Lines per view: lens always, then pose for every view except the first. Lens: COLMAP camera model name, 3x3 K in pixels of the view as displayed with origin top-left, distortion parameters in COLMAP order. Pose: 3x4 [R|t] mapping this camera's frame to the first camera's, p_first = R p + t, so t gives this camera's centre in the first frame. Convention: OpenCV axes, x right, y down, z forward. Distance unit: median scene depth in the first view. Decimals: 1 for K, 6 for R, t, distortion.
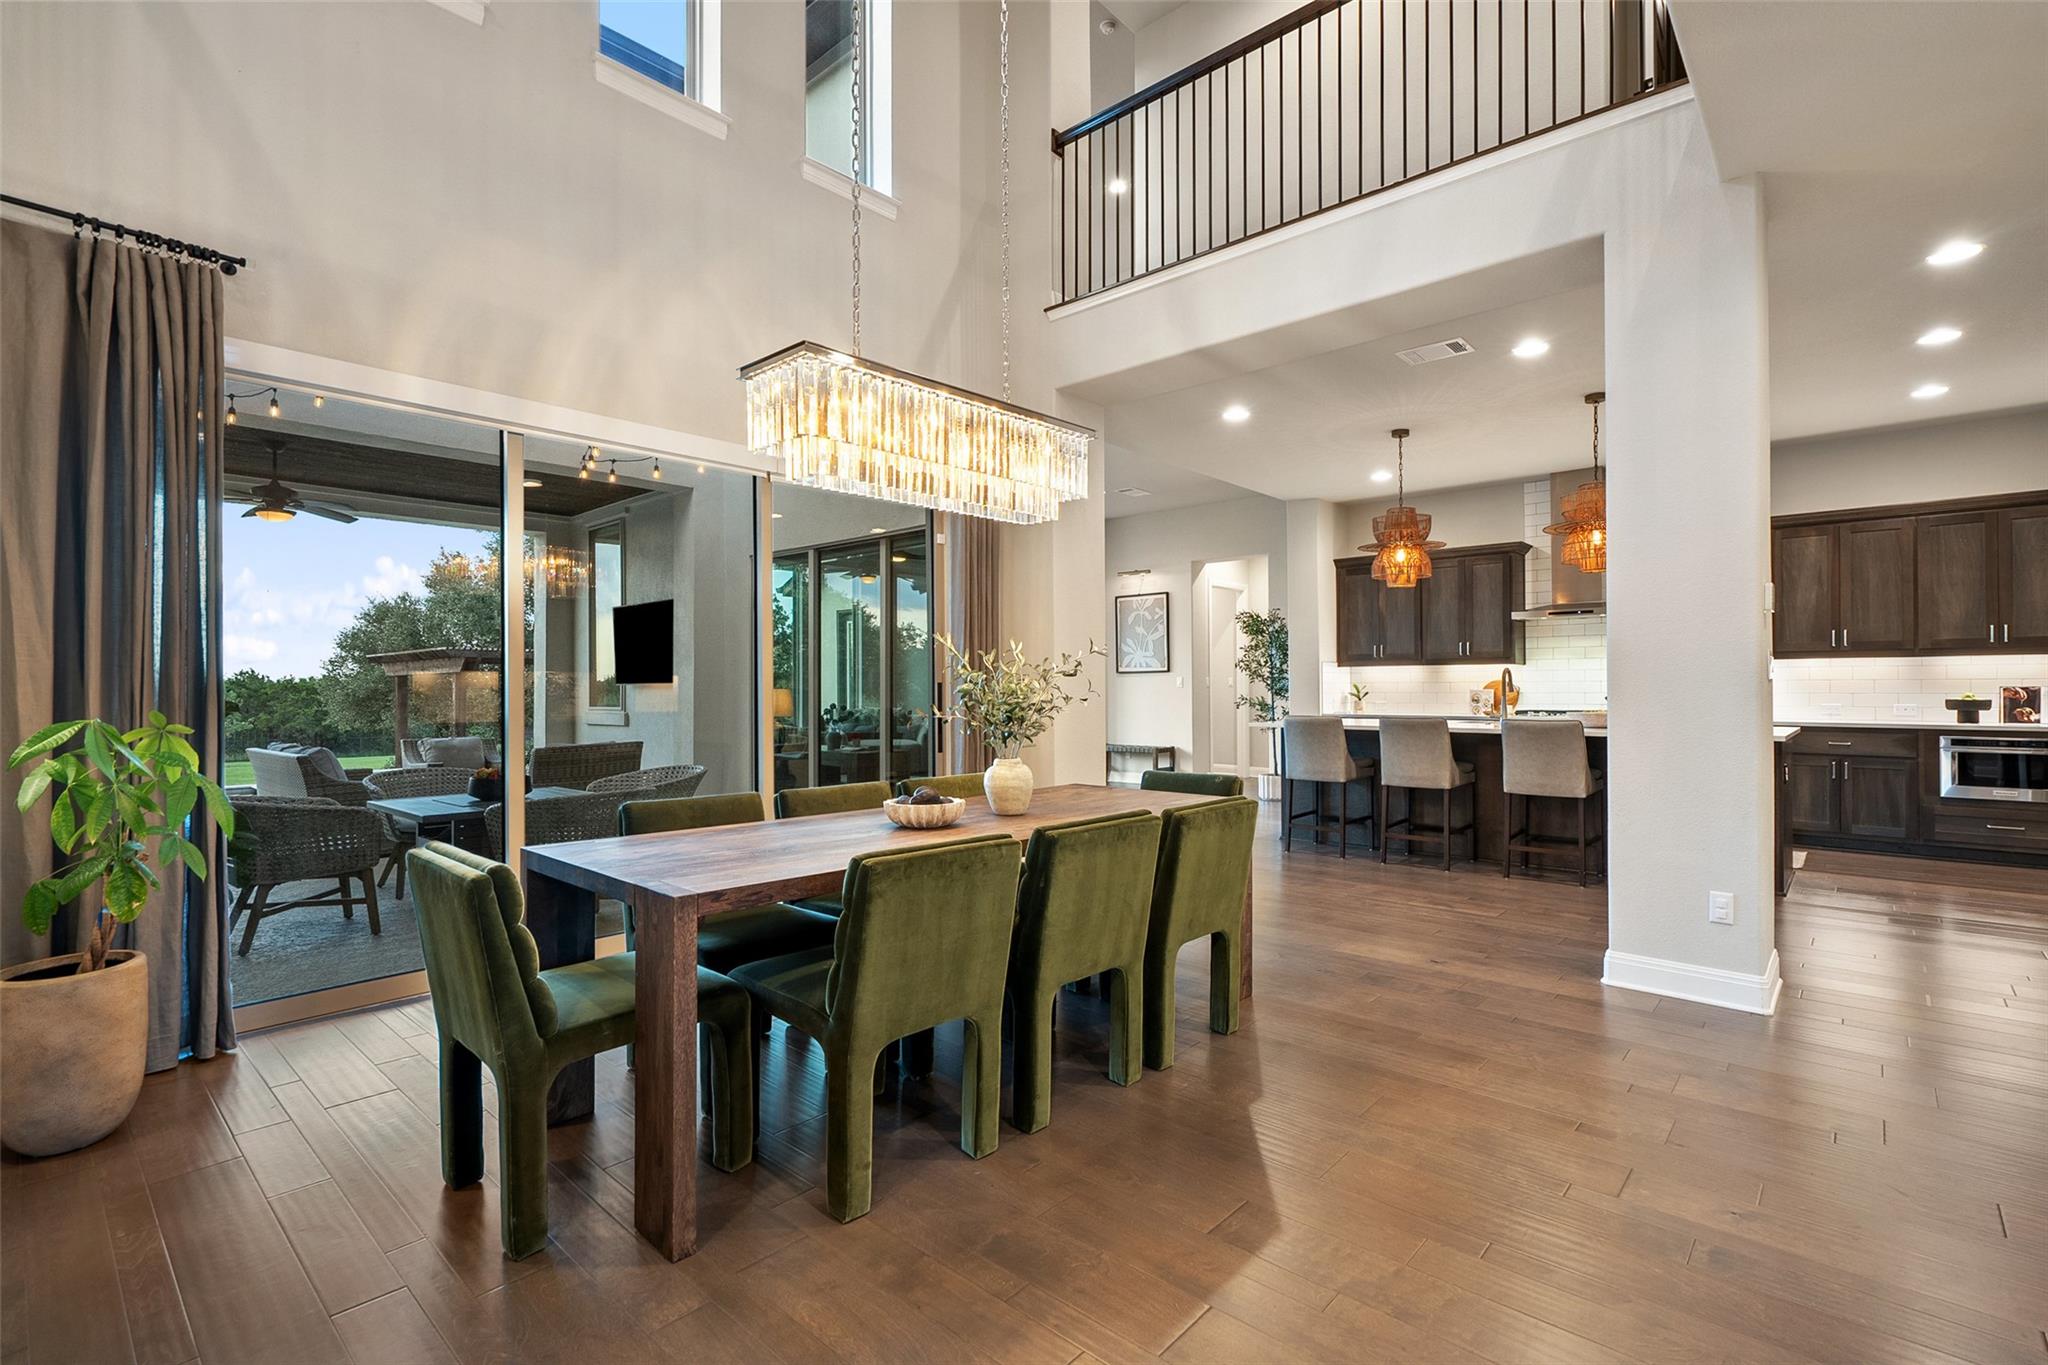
lens RADIAL K [[936.3, 0, 1024.0], [0, 936.3, 682.5], [0, 0, 1]] dist [-0.000373, 0.000567]
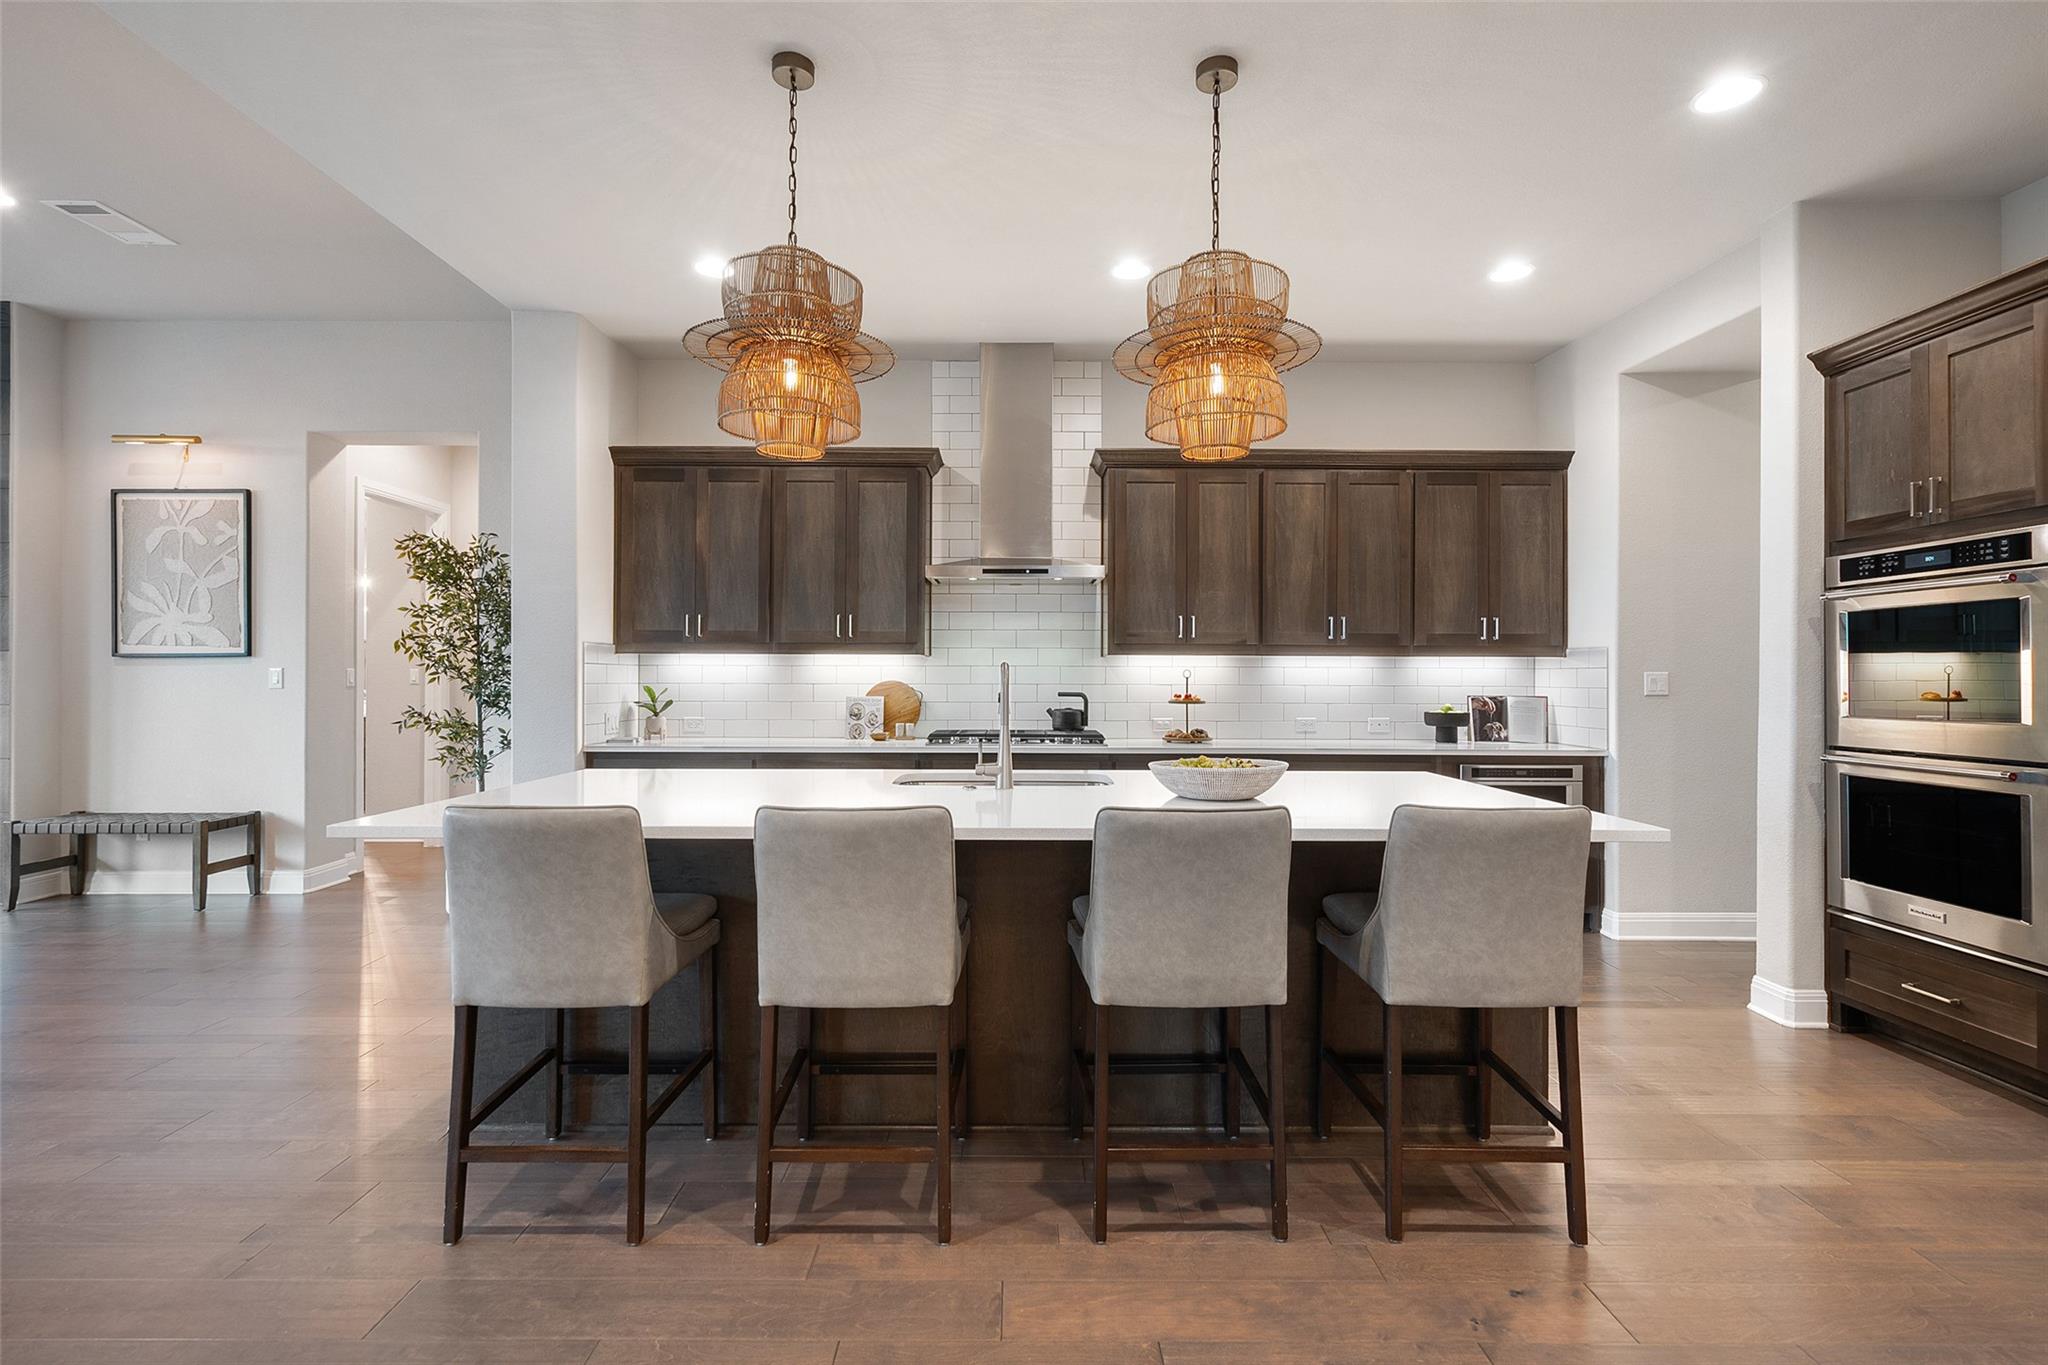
lens RADIAL K [[936.3, 0, 1024.0], [0, 936.3, 682.5], [0, 0, 1]] dist [-0.000373, 0.000567]
pose [[0.737603, 0.003615, 0.675225, 0.155634], [-0.009990, 0.999935, 0.005560, -0.005594], [-0.675161, -0.010847, 0.737591, 0.475396]]
